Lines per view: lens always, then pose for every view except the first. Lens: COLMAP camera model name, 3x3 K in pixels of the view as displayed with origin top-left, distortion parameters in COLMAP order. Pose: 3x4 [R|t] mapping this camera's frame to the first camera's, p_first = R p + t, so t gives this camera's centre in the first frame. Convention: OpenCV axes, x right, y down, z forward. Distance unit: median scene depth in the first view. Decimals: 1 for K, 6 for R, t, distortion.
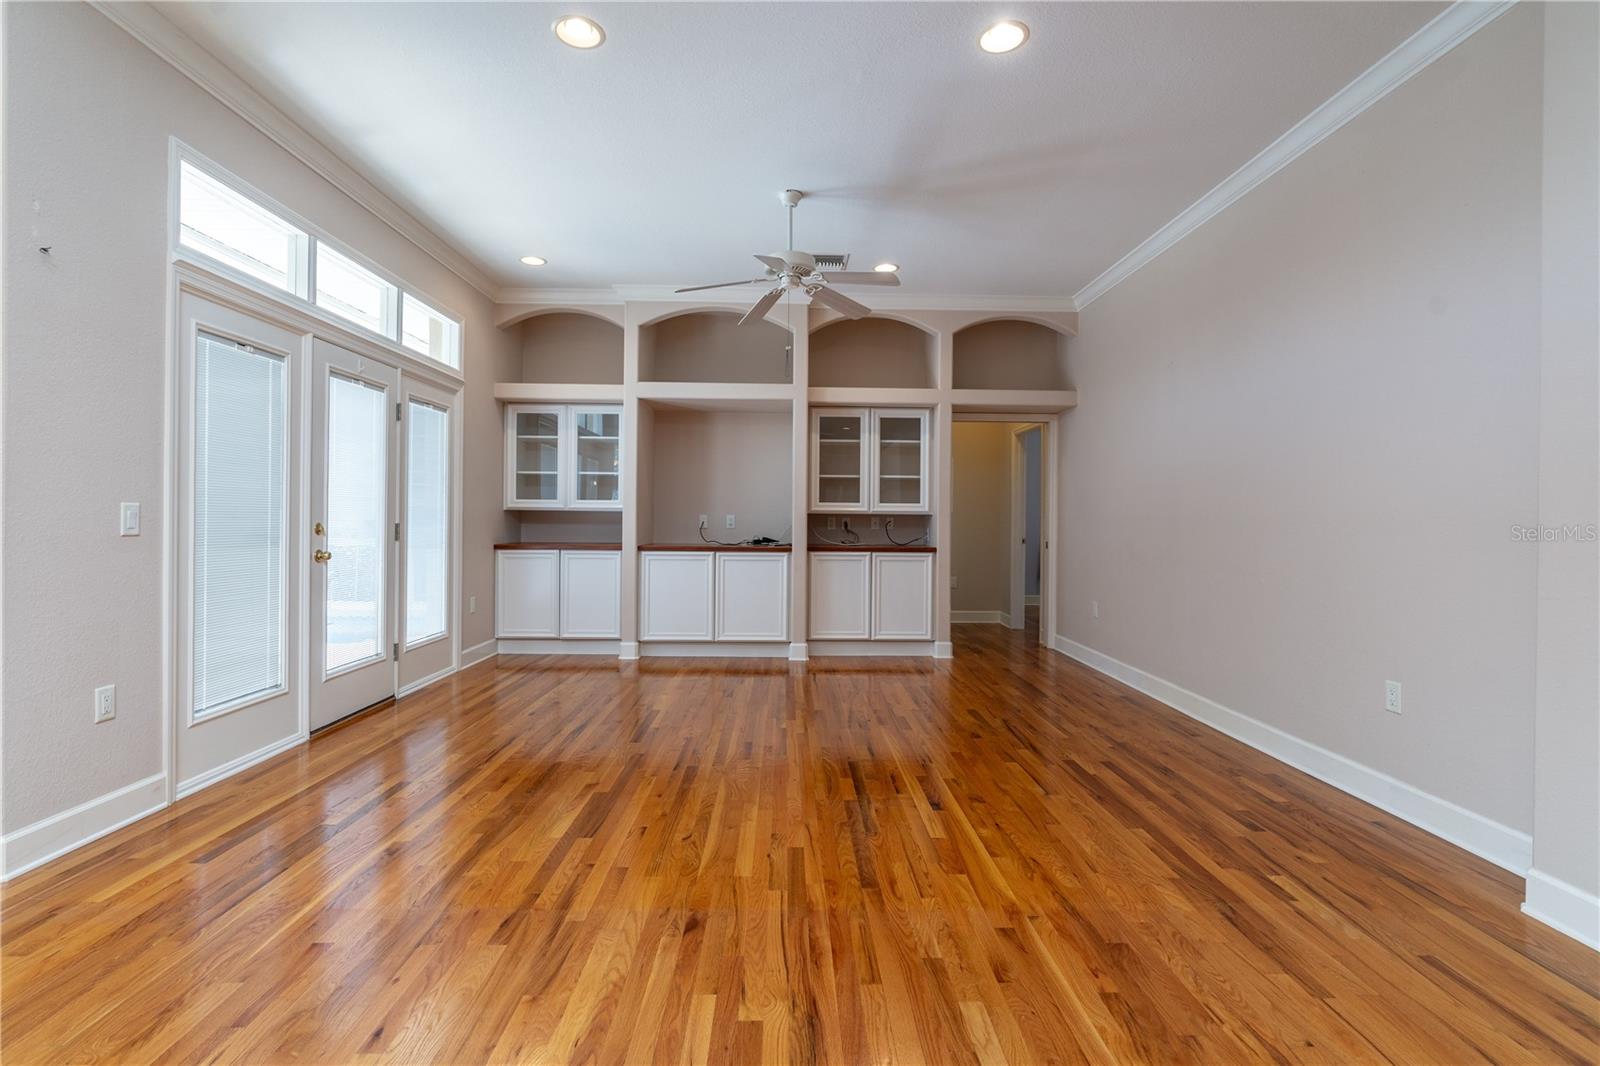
lens RADIAL K [[743.1, 0, 796.7], [0, 743.1, 521.0], [0, 0, 1]] dist [-0.000265, 0.000067]
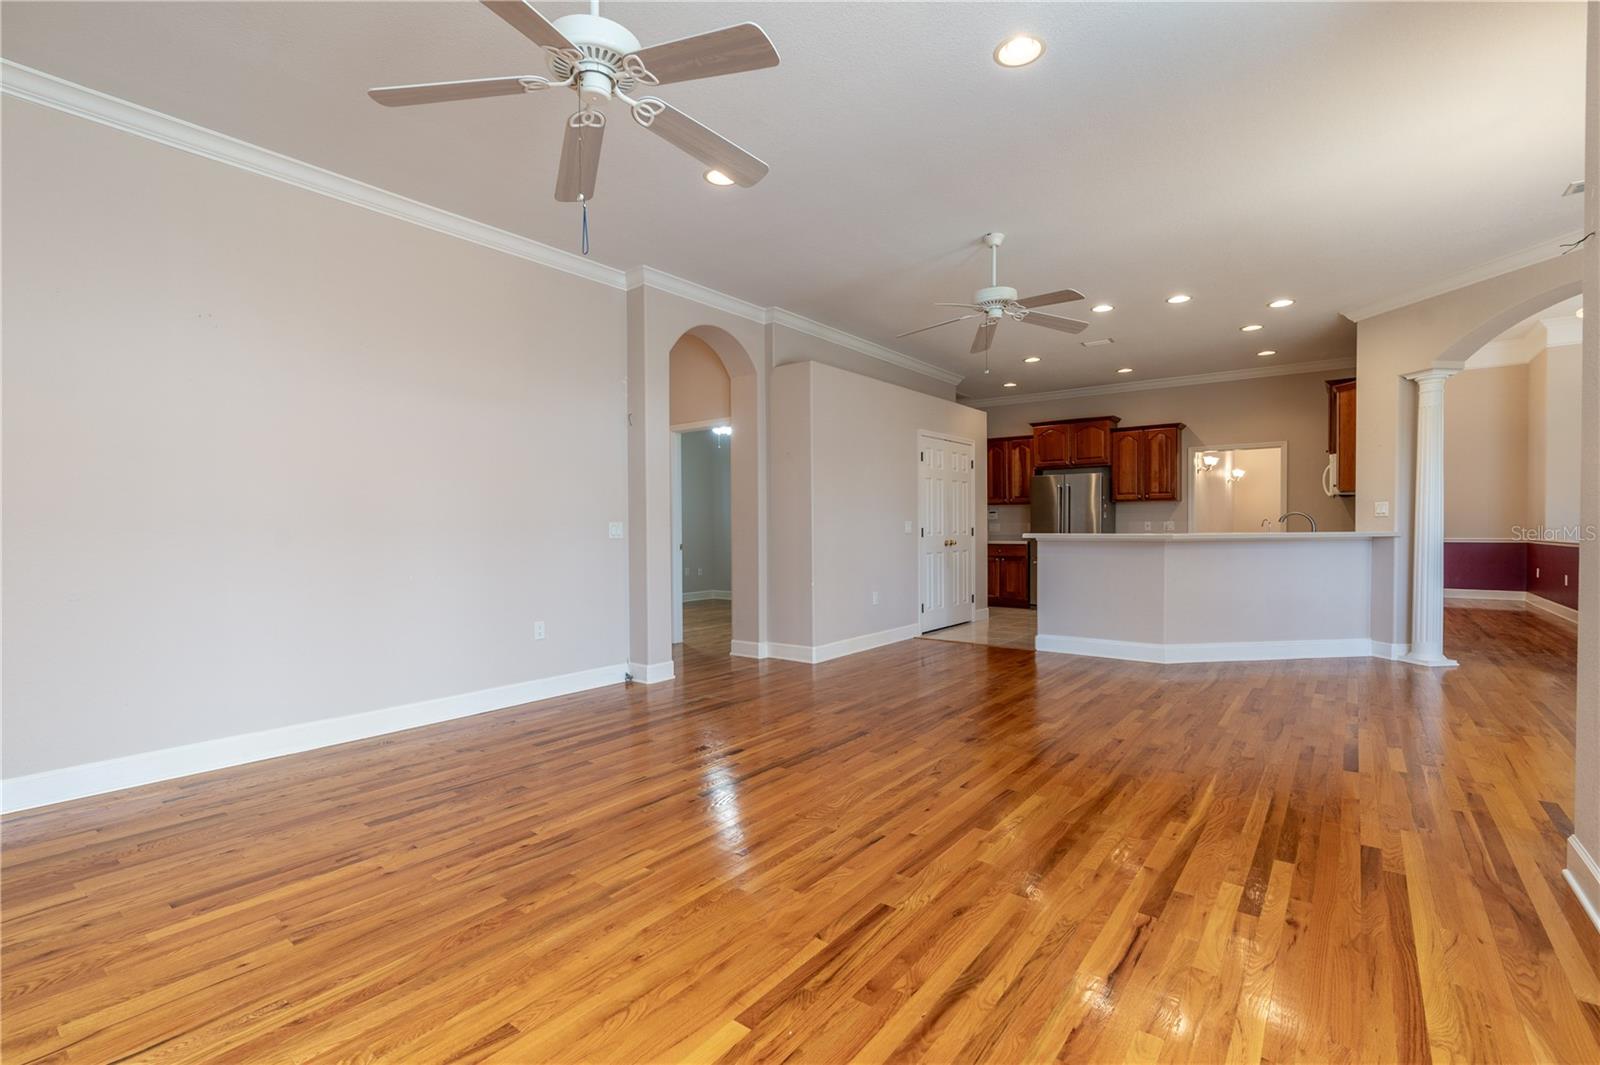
lens RADIAL K [[722.4, 0, 800.0], [0, 722.4, 532.5], [0, 0, 1]] dist [0.000145, 0.000046]
pose [[-0.782862, -0.008448, 0.622138, -0.305669], [0.000086, 0.999906, 0.013685, -0.002644], [-0.622195, 0.010767, -0.782788, 0.879553]]
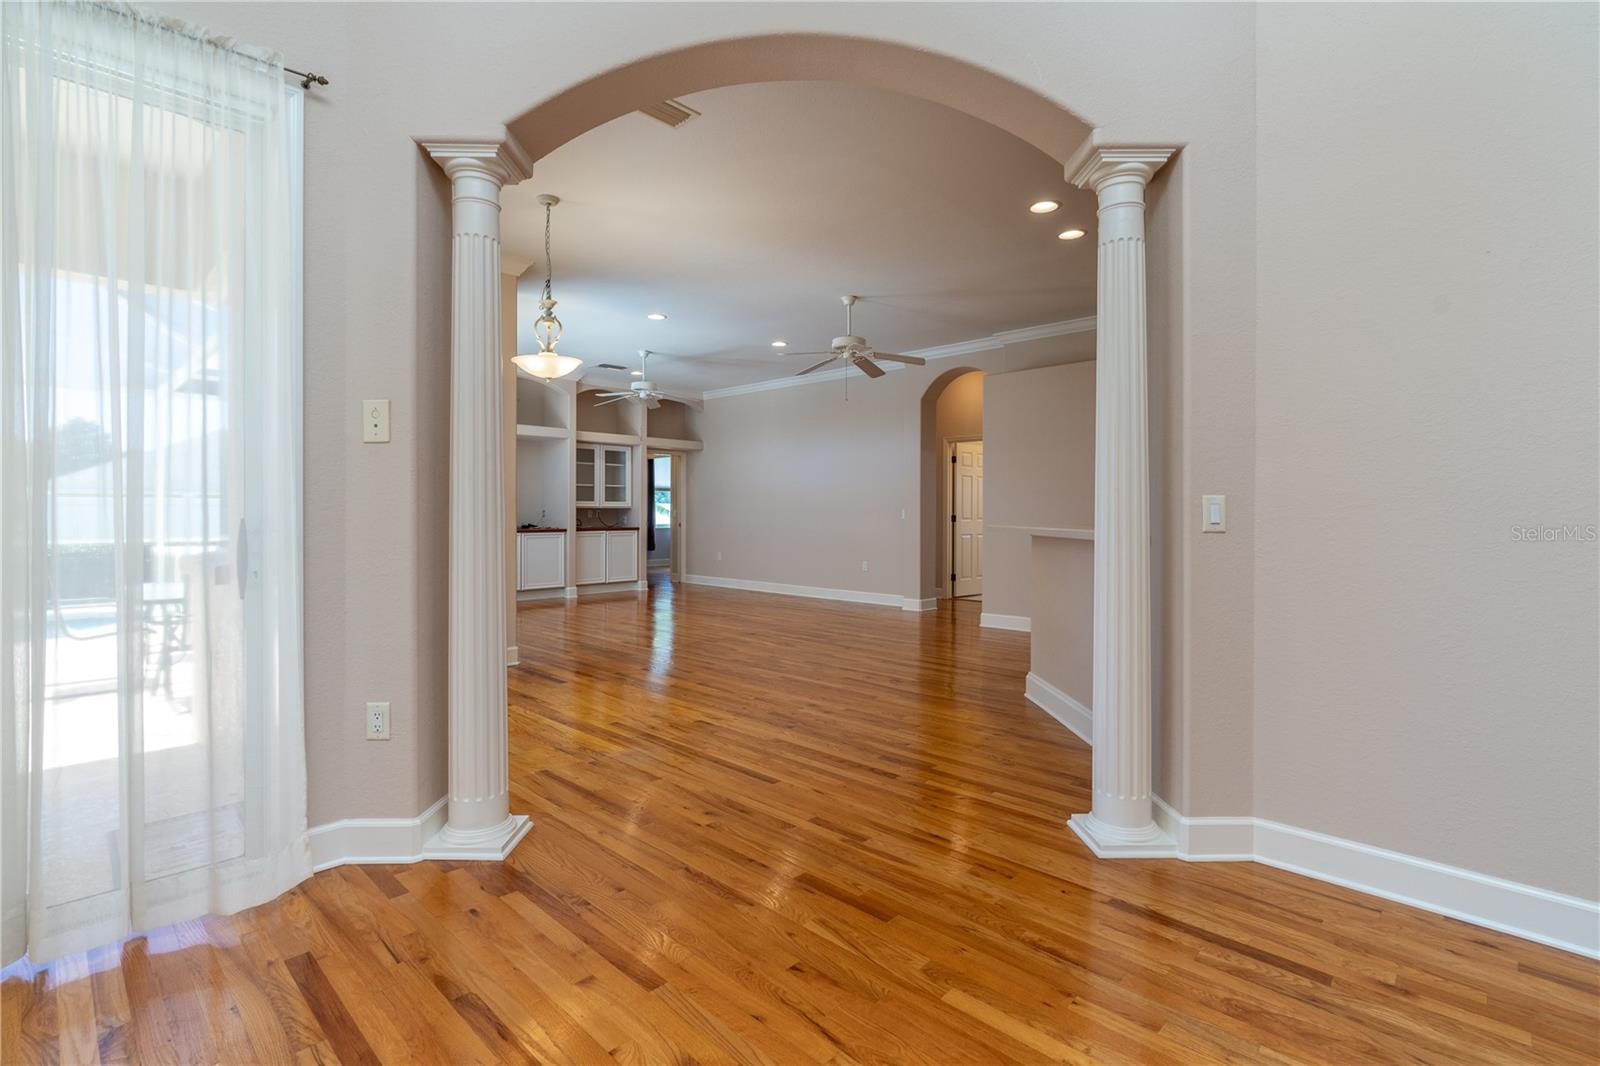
lens RADIAL K [[752.2, 0, 790.8], [0, 752.2, 515.4], [0, 0, 1]] dist [-0.002561, -0.000308]
pose [[0.709820, -0.008317, 0.704334, -0.796660], [0.004212, 0.999963, 0.007563, -0.004339], [-0.704371, -0.002401, 0.709828, -0.496844]]
